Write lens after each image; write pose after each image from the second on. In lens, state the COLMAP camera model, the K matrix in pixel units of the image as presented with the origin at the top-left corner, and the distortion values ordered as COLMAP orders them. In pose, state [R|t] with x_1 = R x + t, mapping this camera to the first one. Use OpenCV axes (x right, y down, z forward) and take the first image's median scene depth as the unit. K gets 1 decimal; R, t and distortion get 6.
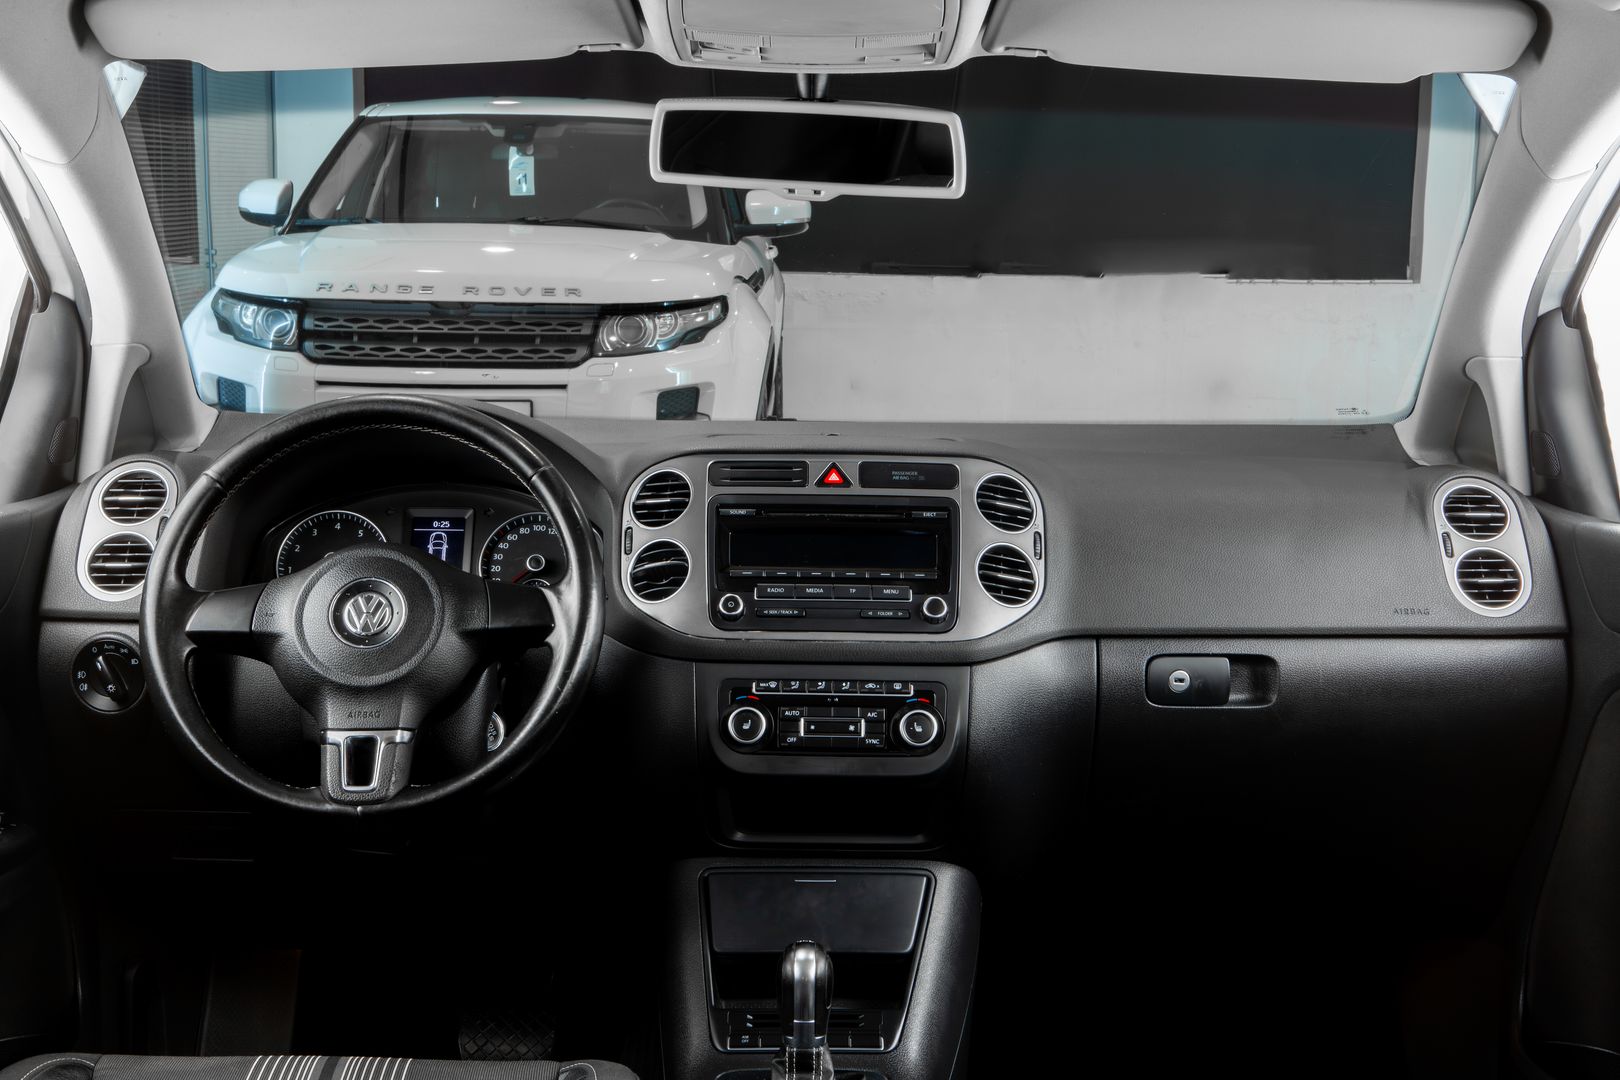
lens RADIAL K [[2220.7, 0, 807.8], [0, 2220.7, 530.9], [0, 0, 1]] dist [0.019240, 0.000000]
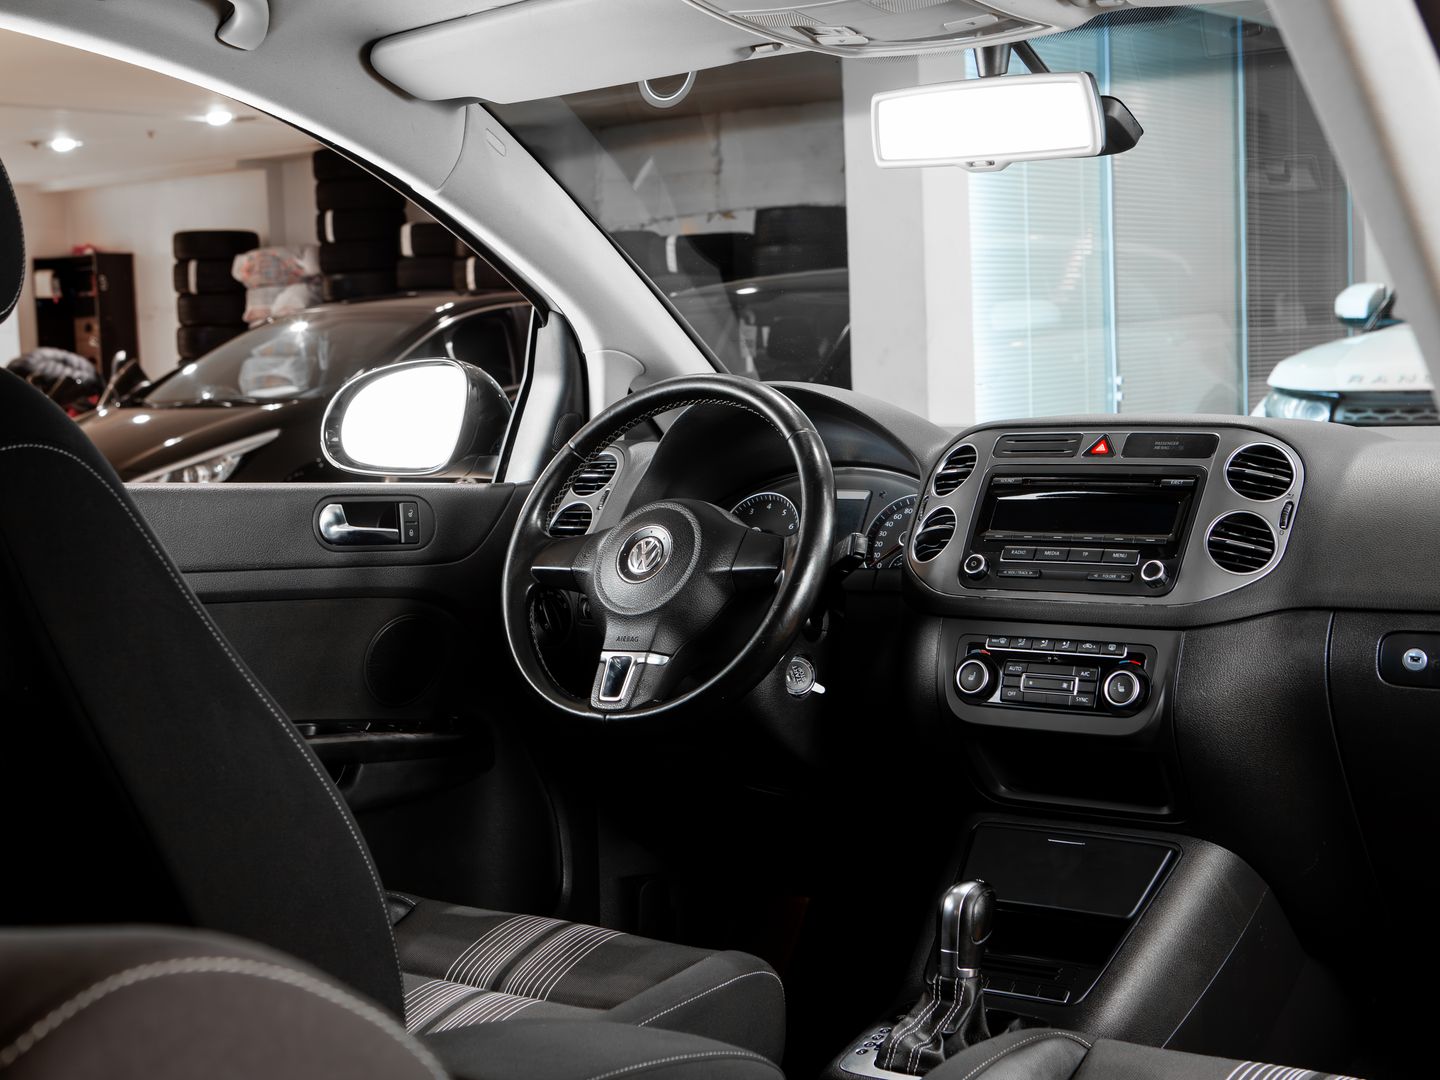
lens RADIAL K [[2208.4, 0, 719.2], [0, 2208.4, 546.0], [0, 0, 1]] dist [-0.025661, 0.000000]
pose [[0.795014, 0.012666, -0.606458, 0.492467], [-0.049219, 0.997832, -0.043682, 0.074516], [0.604590, 0.064577, 0.793915, 0.091981]]
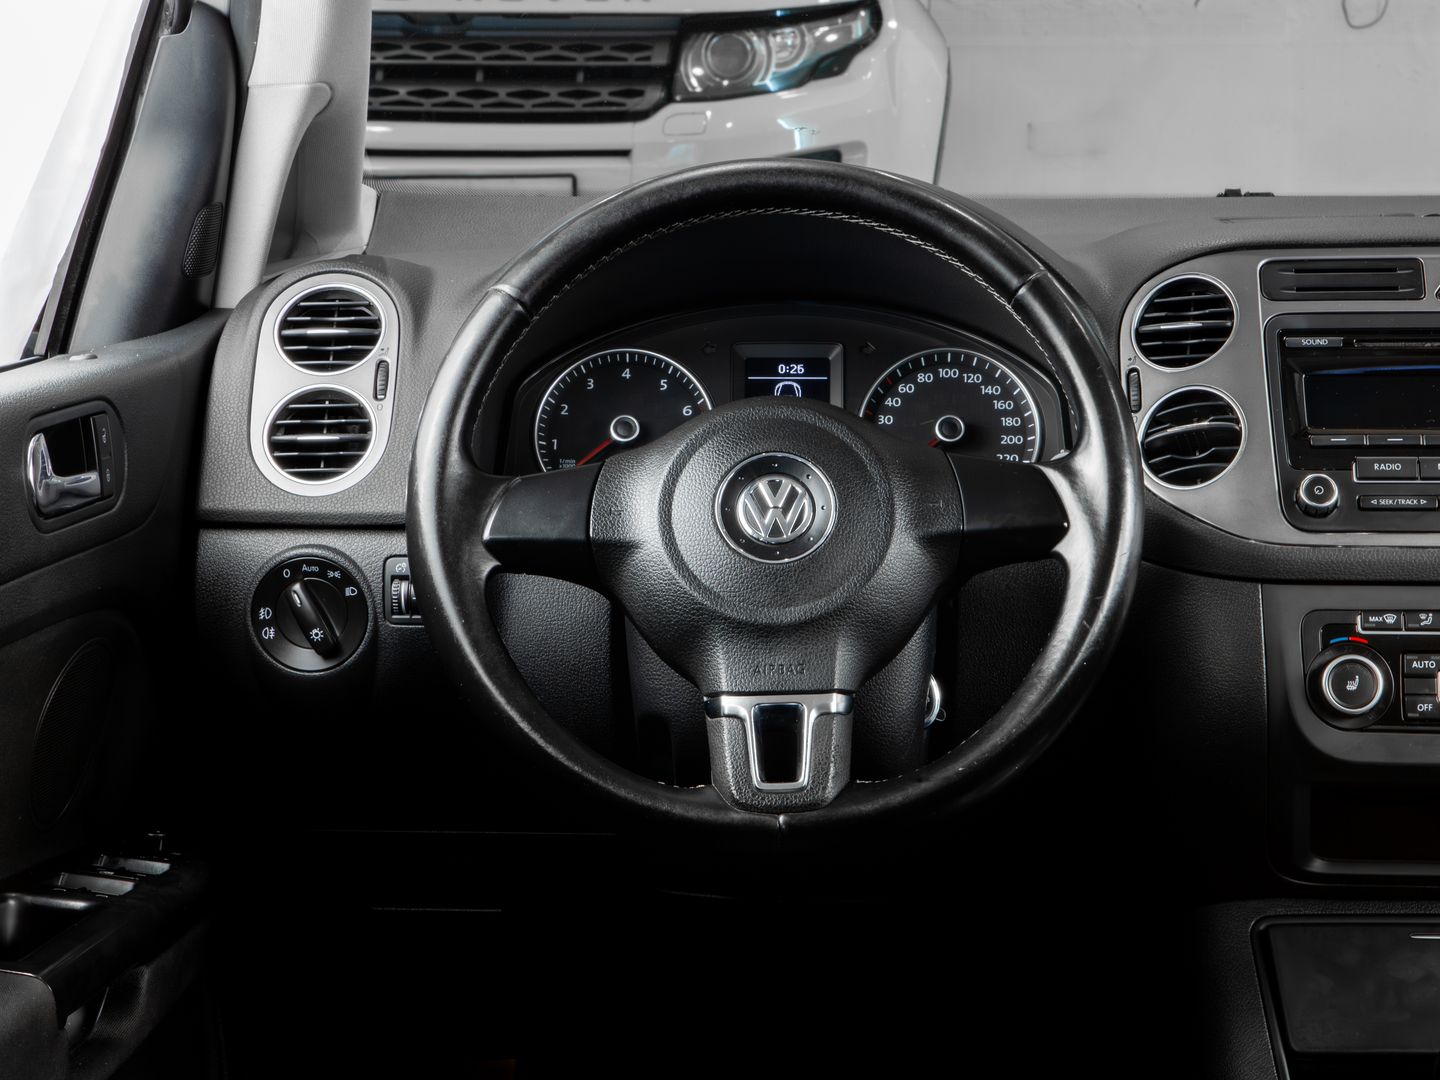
lens RADIAL K [[3723.3, 0, 755.3], [0, 3723.3, 464.4], [0, 0, 1]] dist [0.180442, 0.000000]
pose [[0.999782, -0.010322, -0.018138, -0.169001], [0.010662, 0.999768, 0.018736, 0.004436], [0.017941, -0.018926, 0.999660, -0.046998]]
